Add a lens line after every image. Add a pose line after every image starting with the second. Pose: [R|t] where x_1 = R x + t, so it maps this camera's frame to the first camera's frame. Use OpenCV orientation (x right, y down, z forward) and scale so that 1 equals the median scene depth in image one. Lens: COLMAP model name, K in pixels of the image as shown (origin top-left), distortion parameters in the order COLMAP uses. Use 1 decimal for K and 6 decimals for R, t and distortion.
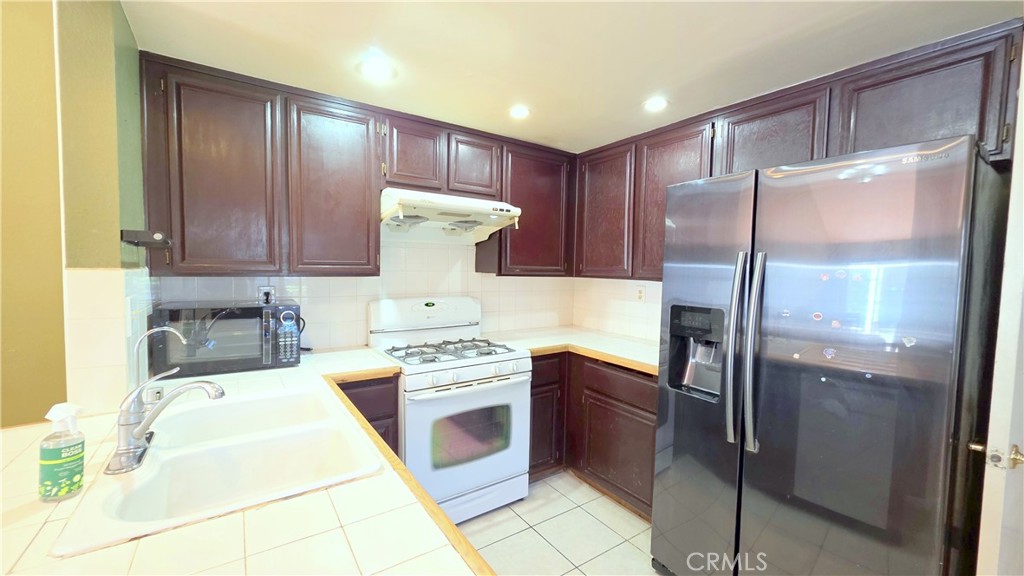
lens RADIAL K [[405.3, 0, 512.0], [0, 405.3, 288.0], [0, 0, 1]] dist [0.000102, -0.000104]
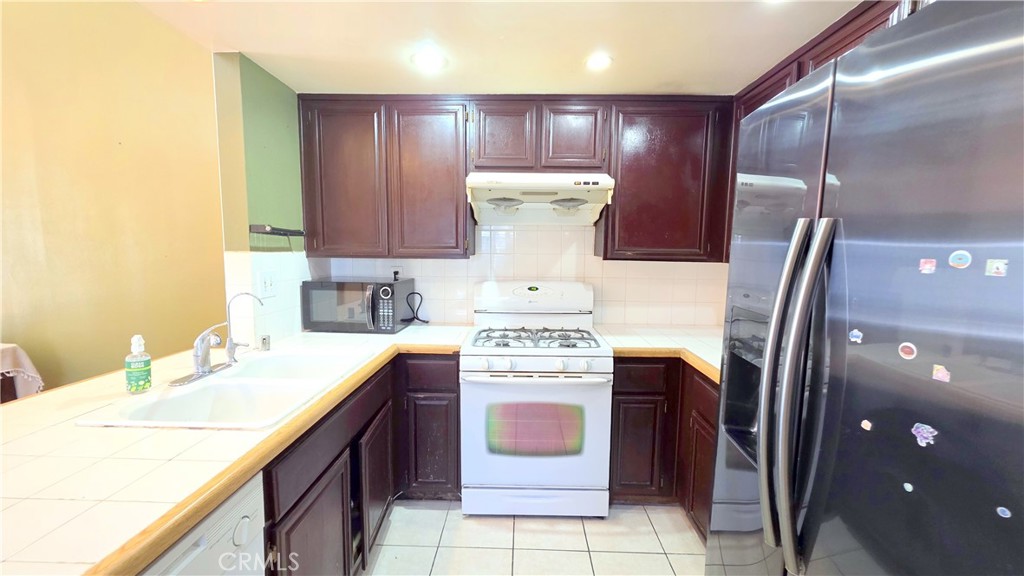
lens RADIAL K [[405.3, 0, 512.0], [0, 405.3, 288.0], [0, 0, 1]] dist [0.000102, -0.000104]
pose [[0.810970, 0.049268, -0.583010, 0.363327], [-0.026668, 0.998525, 0.047286, -0.006130], [0.584479, -0.022800, 0.811088, 0.202210]]
